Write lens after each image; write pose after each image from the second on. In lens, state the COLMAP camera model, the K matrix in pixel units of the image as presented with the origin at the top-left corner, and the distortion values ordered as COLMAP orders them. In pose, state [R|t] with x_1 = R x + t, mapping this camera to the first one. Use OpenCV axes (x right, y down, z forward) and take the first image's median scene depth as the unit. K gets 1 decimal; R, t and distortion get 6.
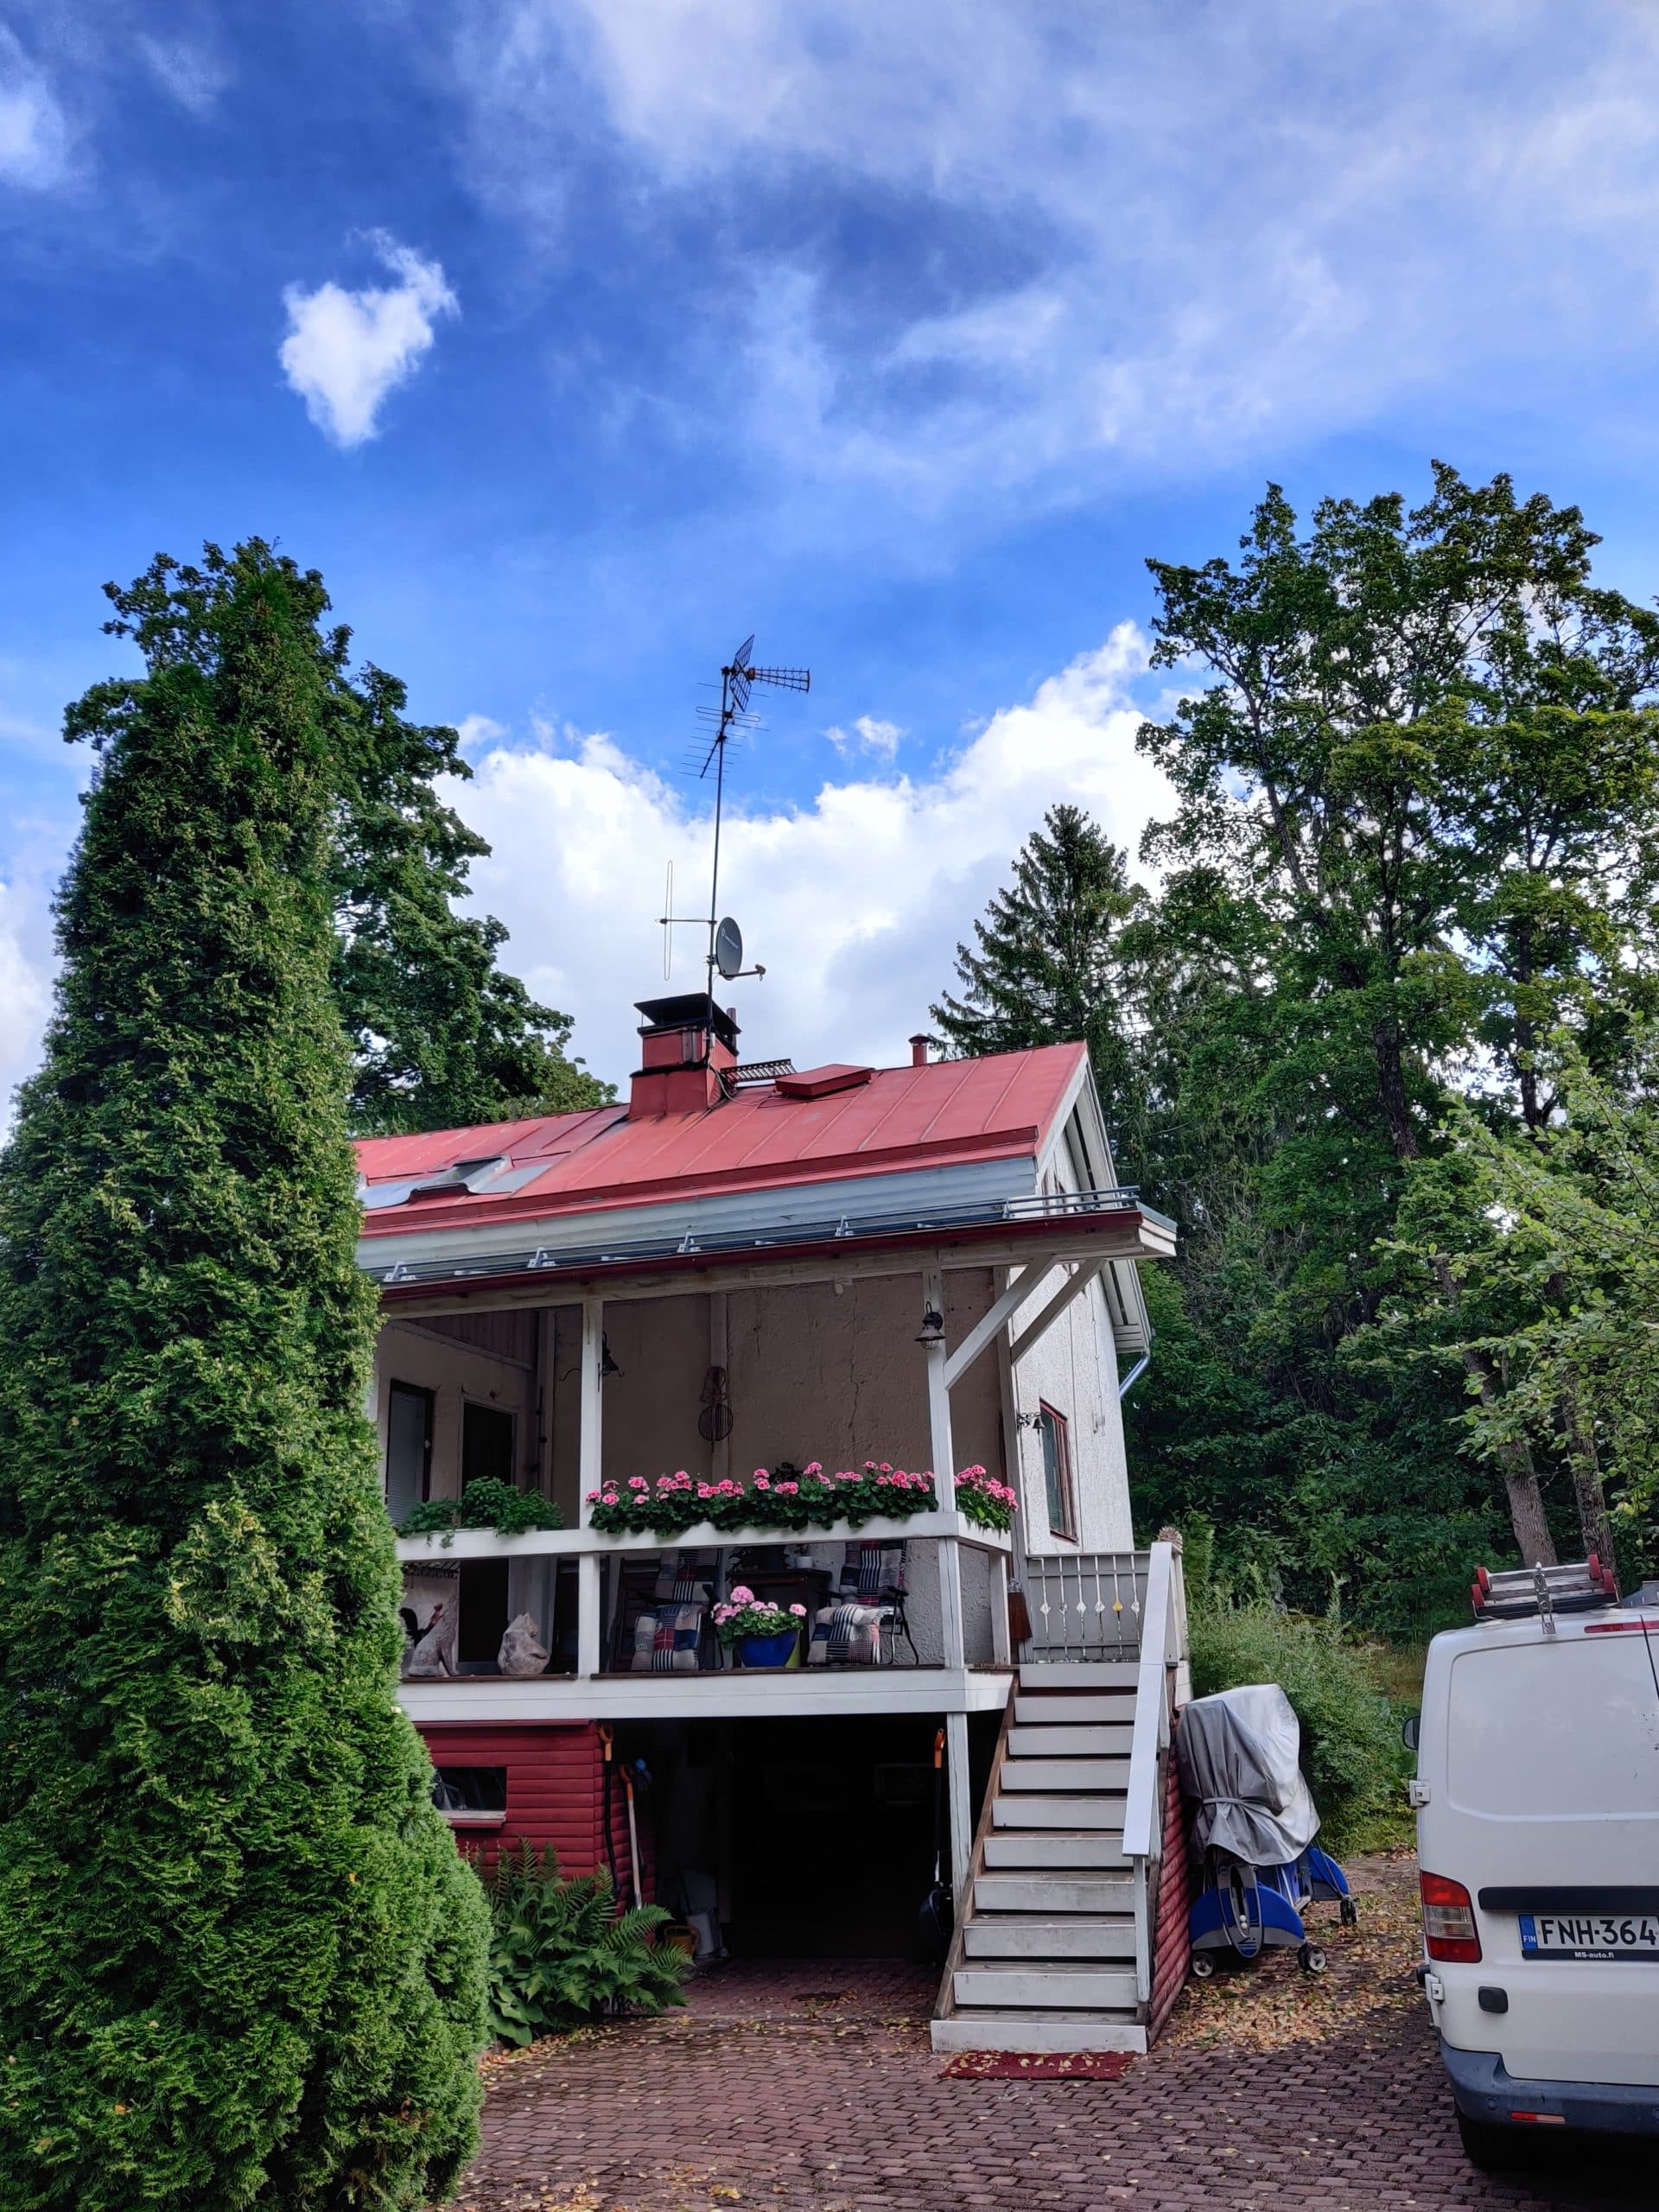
lens RADIAL K [[1697.4, 0, 829.5], [0, 1697.4, 1106.0], [0, 0, 1]] dist [0.000579, -0.000197]
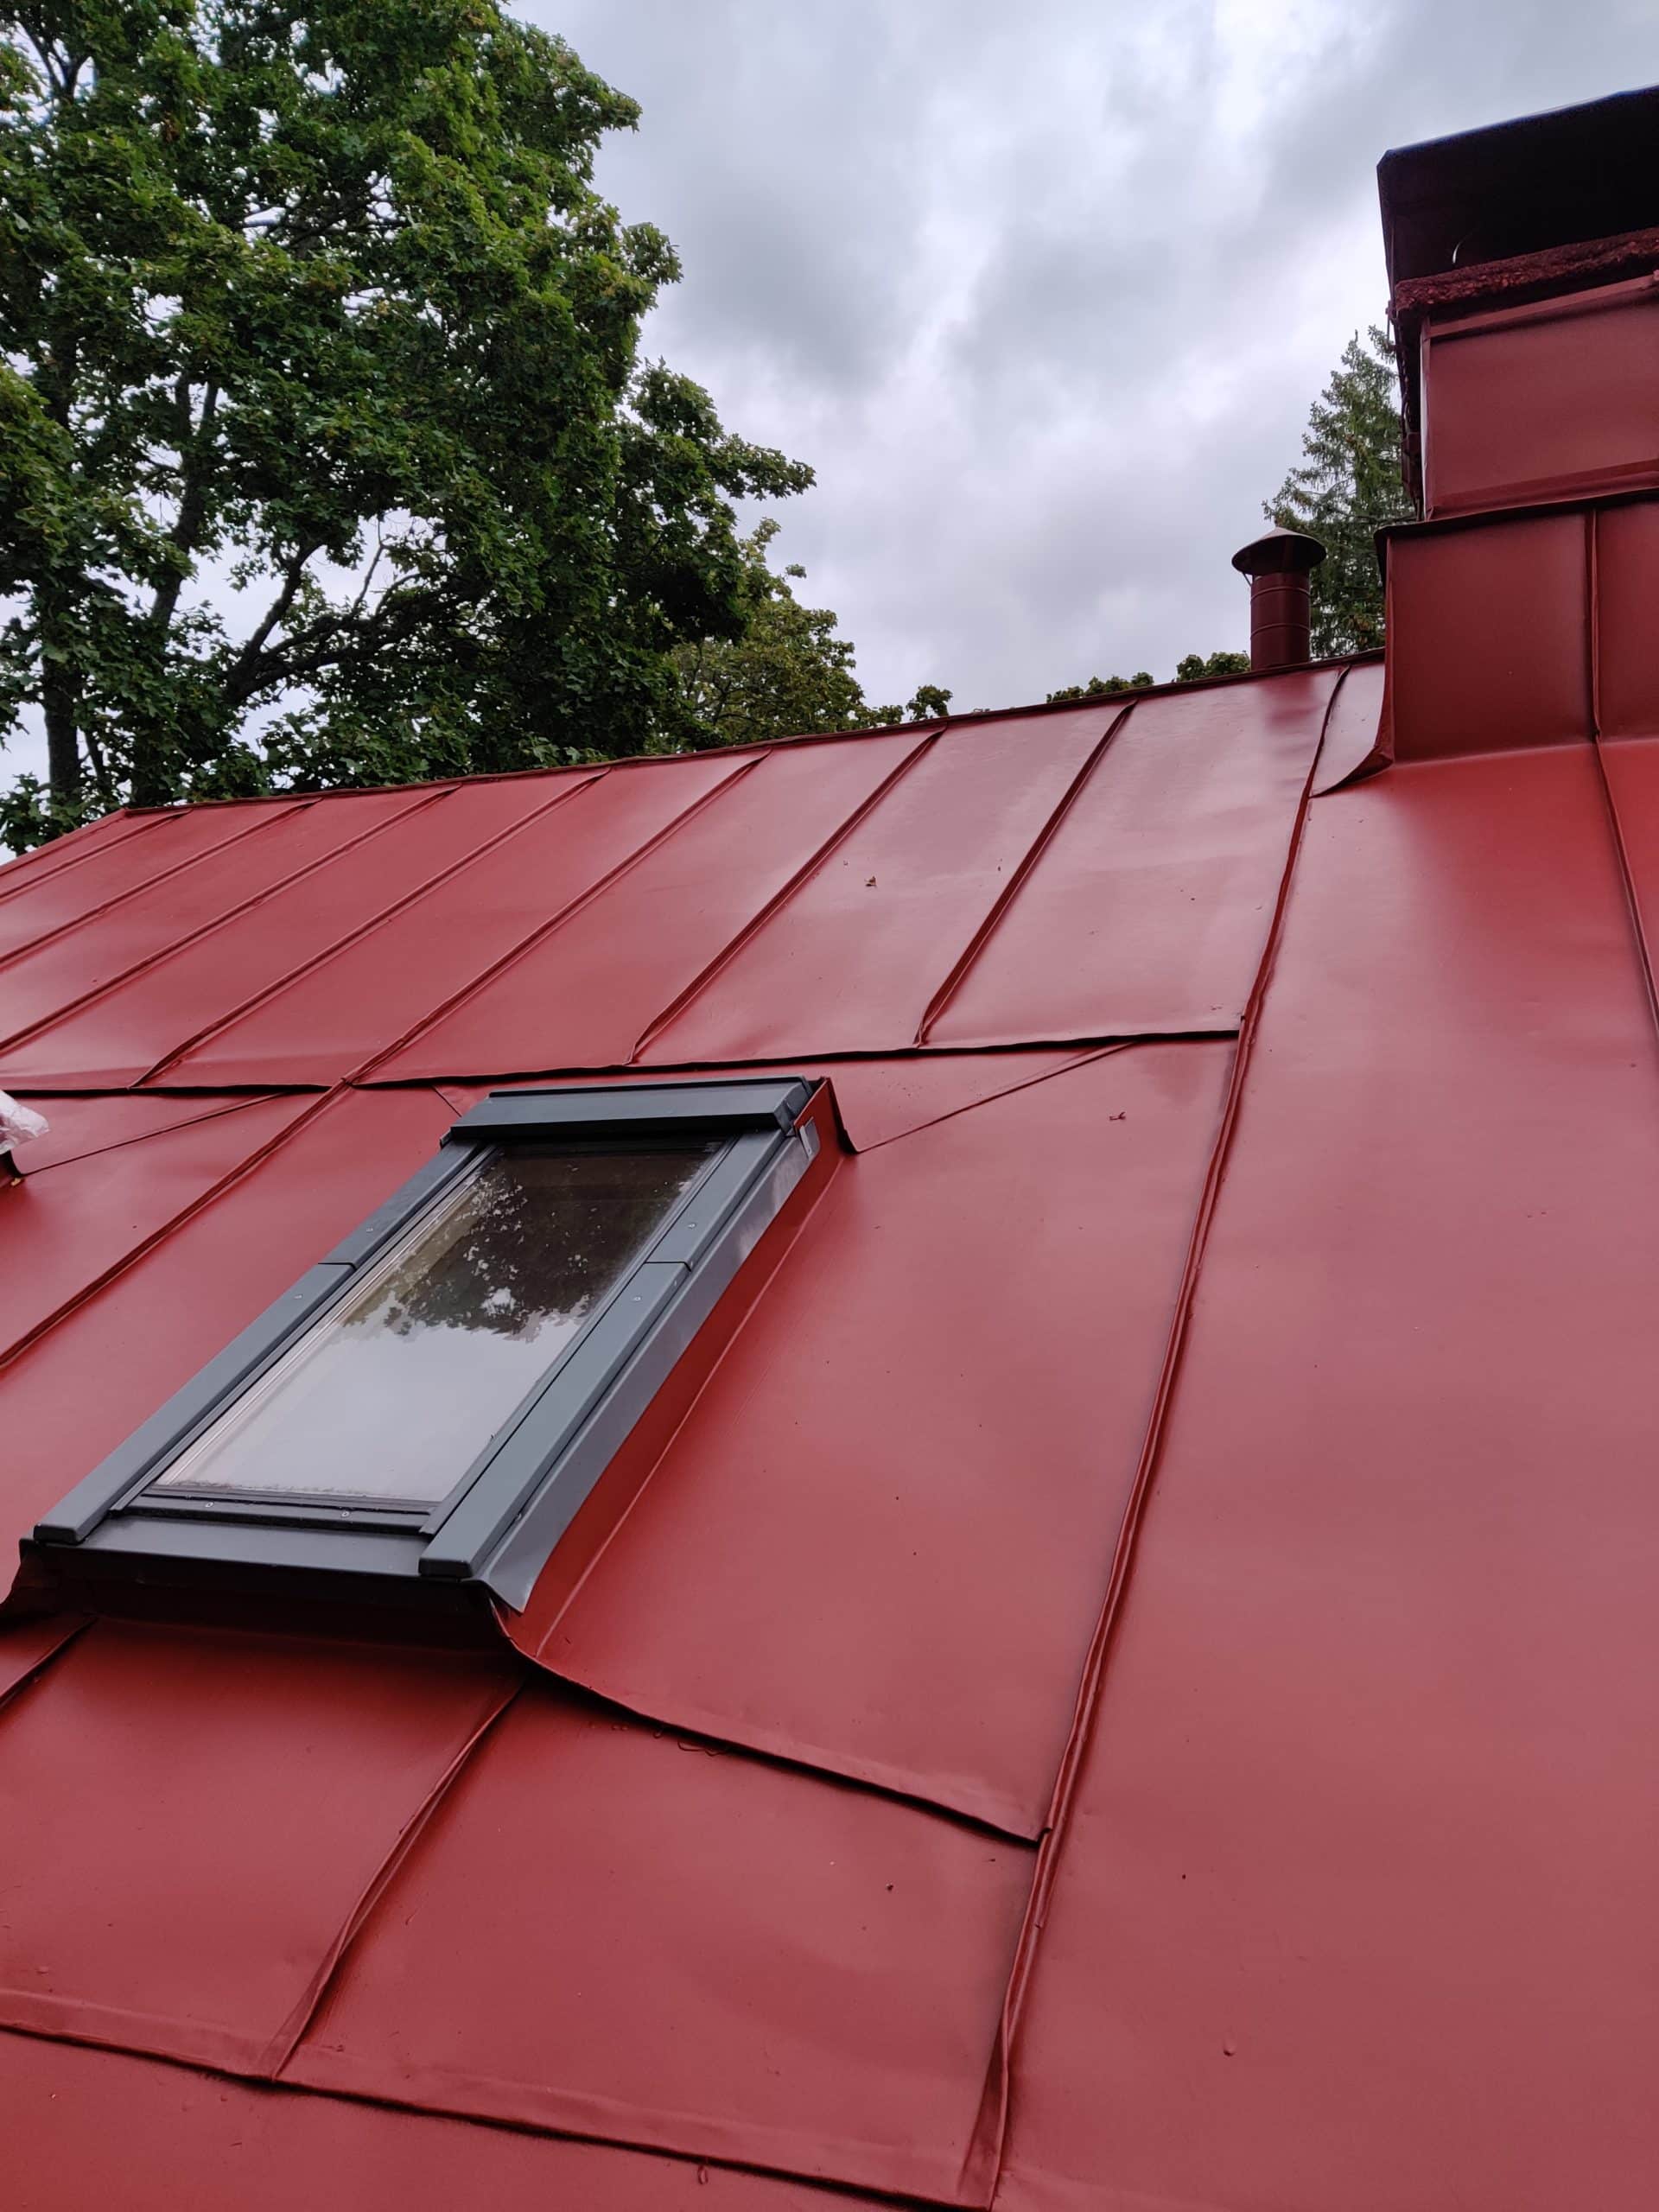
lens RADIAL K [[1697.4, 0, 829.5], [0, 1697.4, 1106.0], [0, 0, 1]] dist [0.000579, -0.000197]
pose [[0.996094, 0.023311, -0.085171, -0.292845], [-0.000255, 0.965281, 0.261212, -0.009692], [0.088303, -0.260170, 0.961517, 1.419664]]
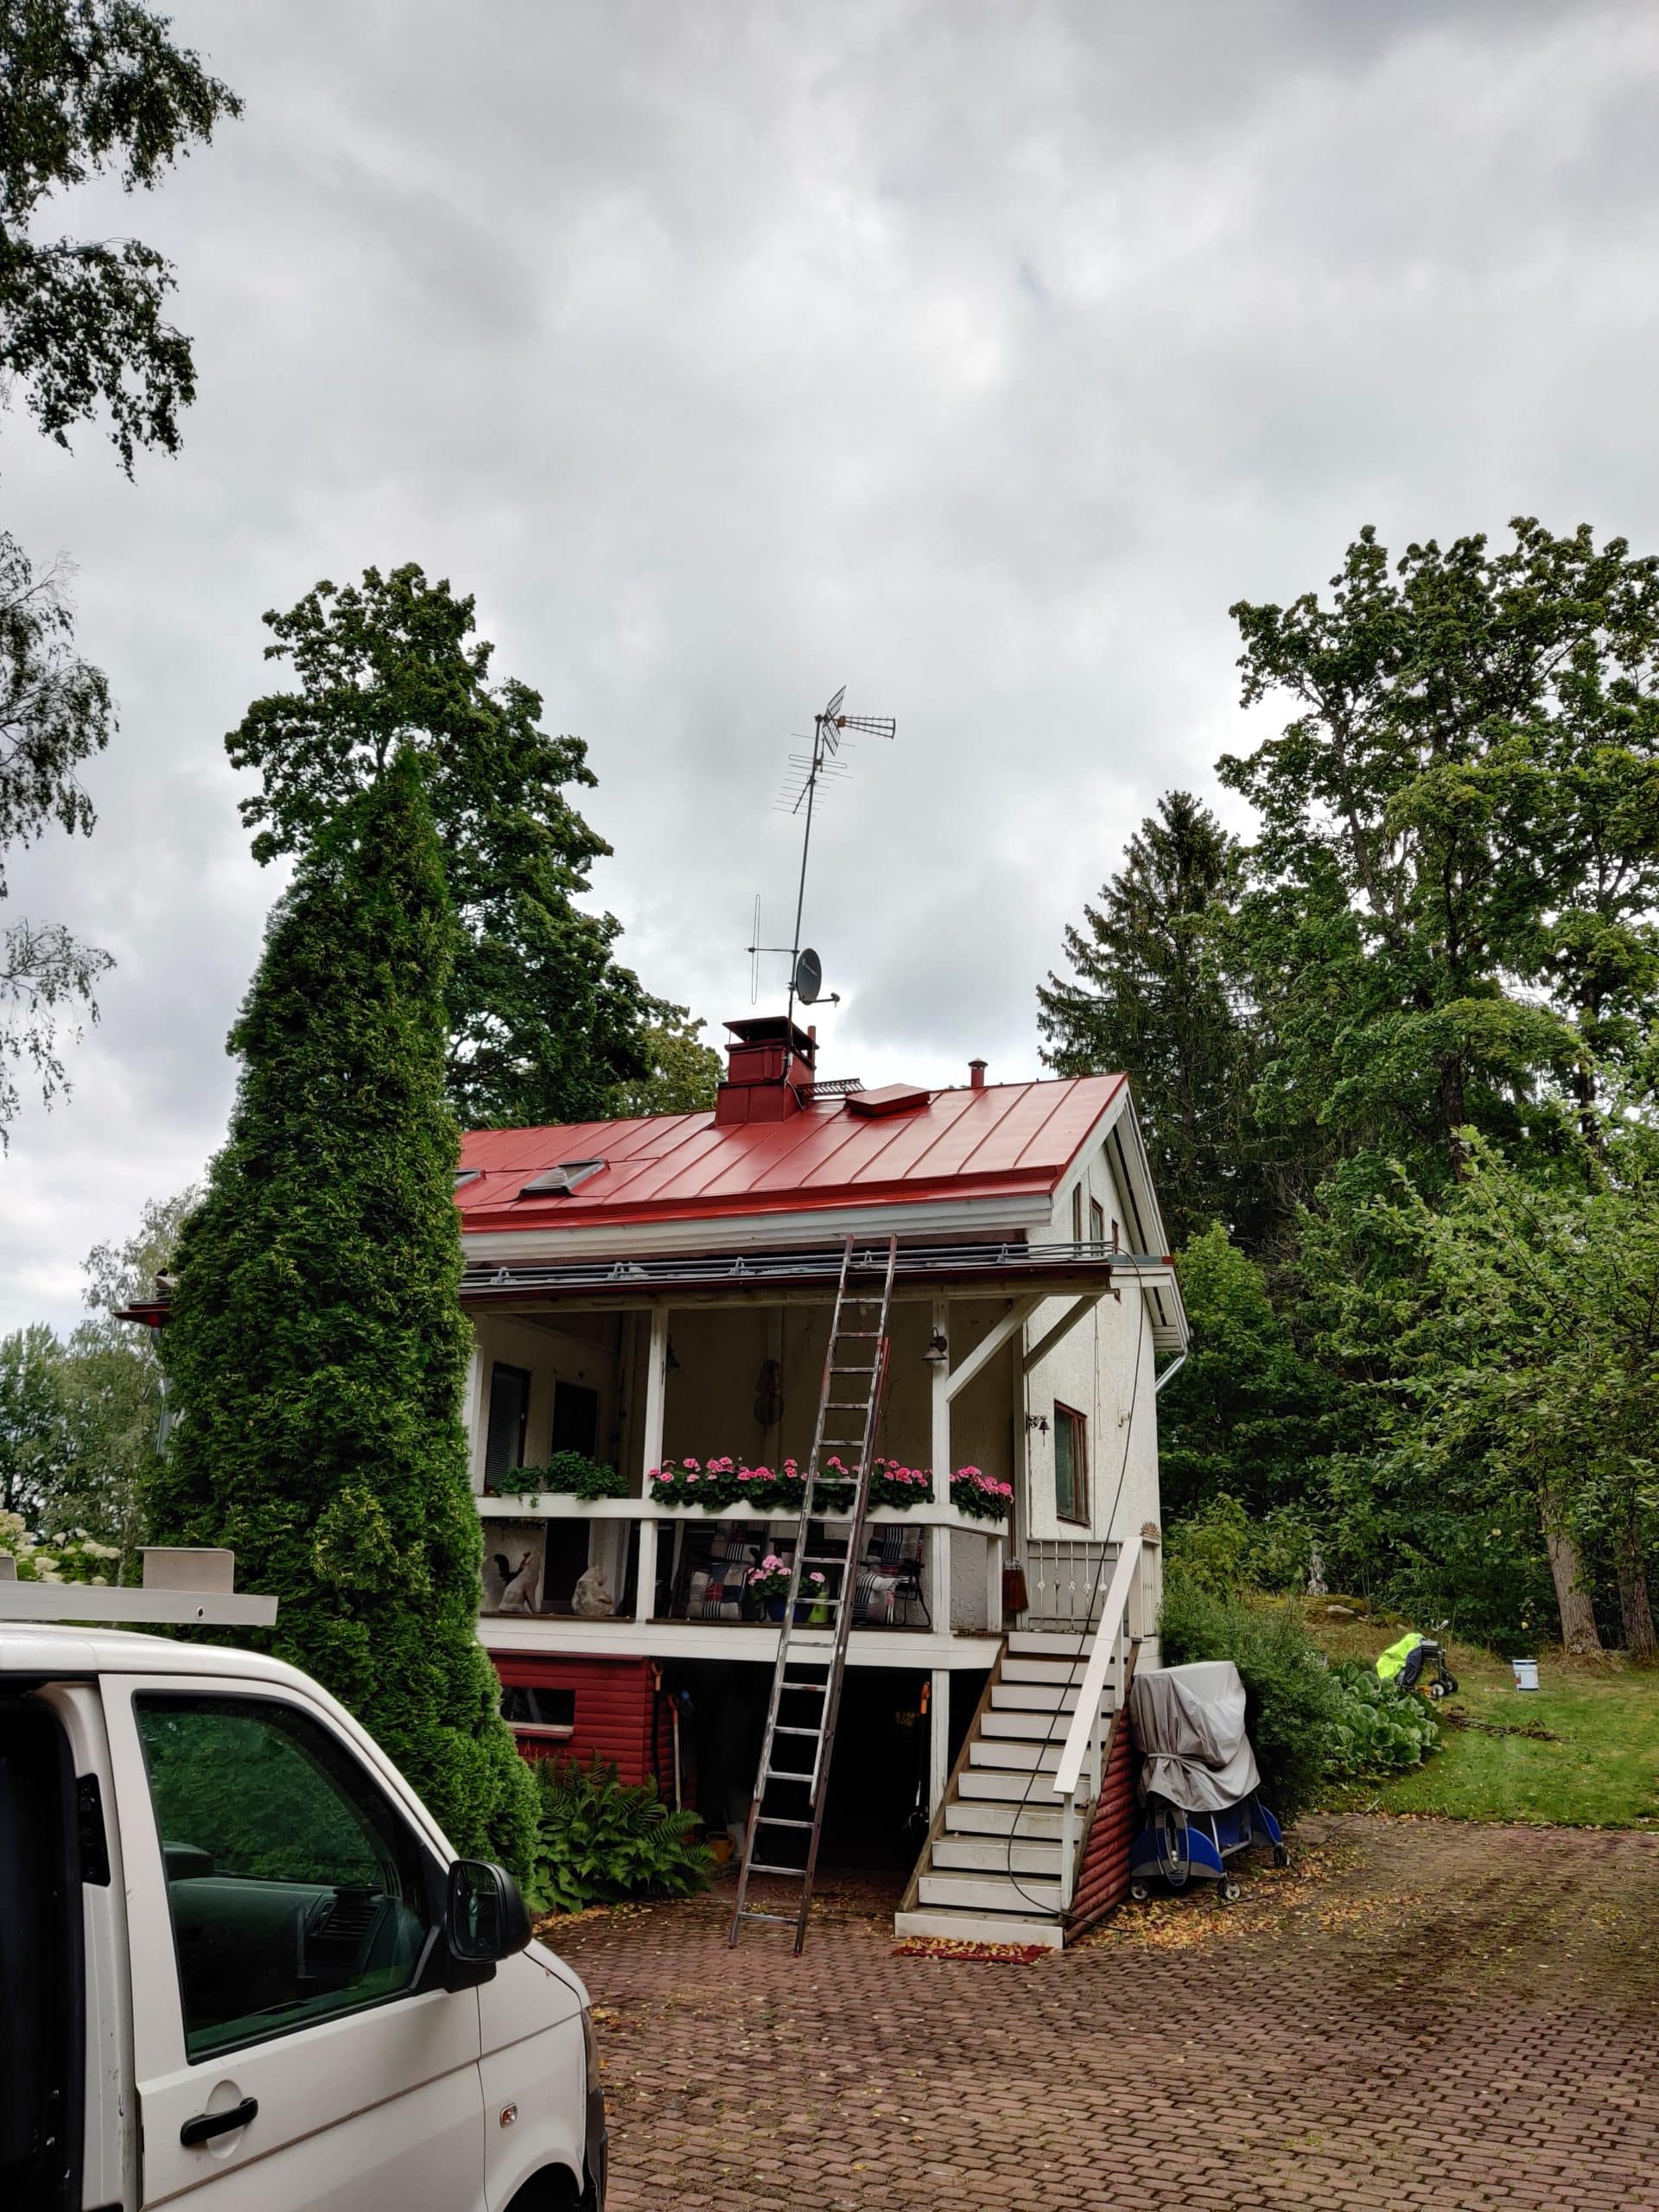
lens RADIAL K [[1674.1, 0, 829.5], [0, 1674.1, 1106.0], [0, 0, 1]] dist [-0.007731, -0.001383]
pose [[0.996738, 0.038228, -0.071077, 0.060662], [-0.036285, 0.998937, 0.028429, -0.069860], [0.072088, -0.025757, 0.997066, -0.171494]]
